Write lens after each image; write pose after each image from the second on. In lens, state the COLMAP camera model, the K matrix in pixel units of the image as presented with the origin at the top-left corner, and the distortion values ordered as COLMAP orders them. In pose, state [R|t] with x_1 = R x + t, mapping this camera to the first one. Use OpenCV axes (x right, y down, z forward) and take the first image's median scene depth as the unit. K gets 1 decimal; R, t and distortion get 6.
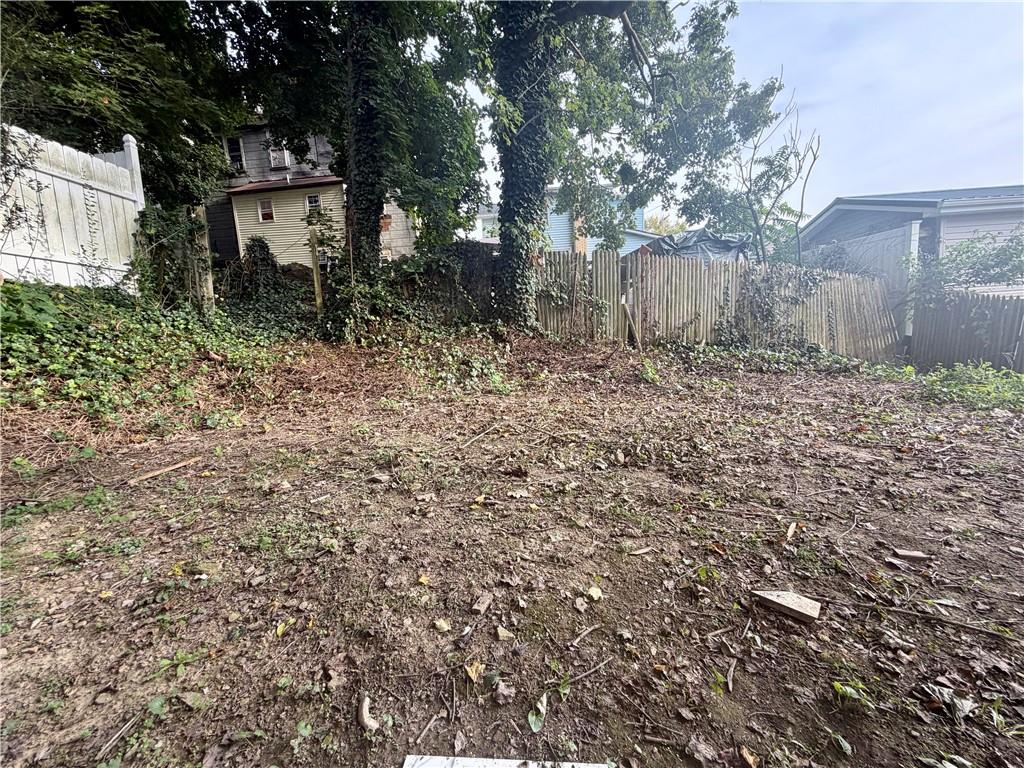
lens RADIAL K [[414.5, 0, 516.7], [0, 414.5, 392.7], [0, 0, 1]] dist [0.000289, 0.000227]
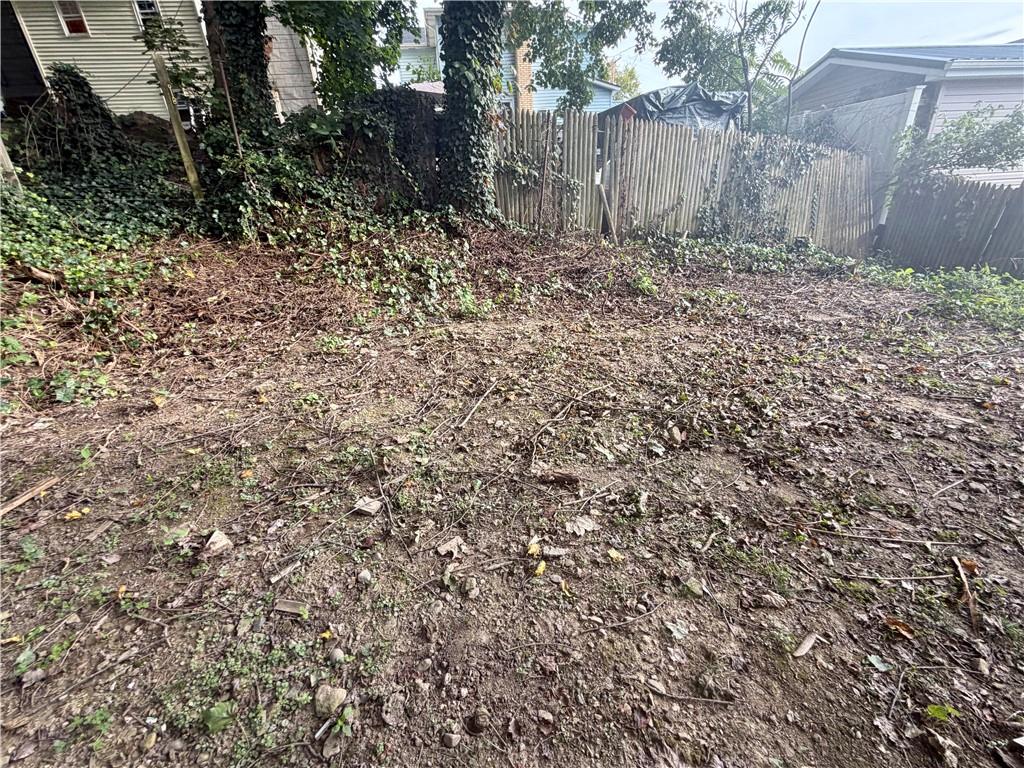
lens RADIAL K [[414.5, 0, 505.8], [0, 414.5, 378.6], [0, 0, 1]] dist [0.000289, 0.000227]
pose [[0.986306, -0.060704, 0.153350, -0.081120], [0.017398, 0.962907, 0.269273, -0.072758], [-0.164007, -0.262918, 0.950776, 0.153476]]
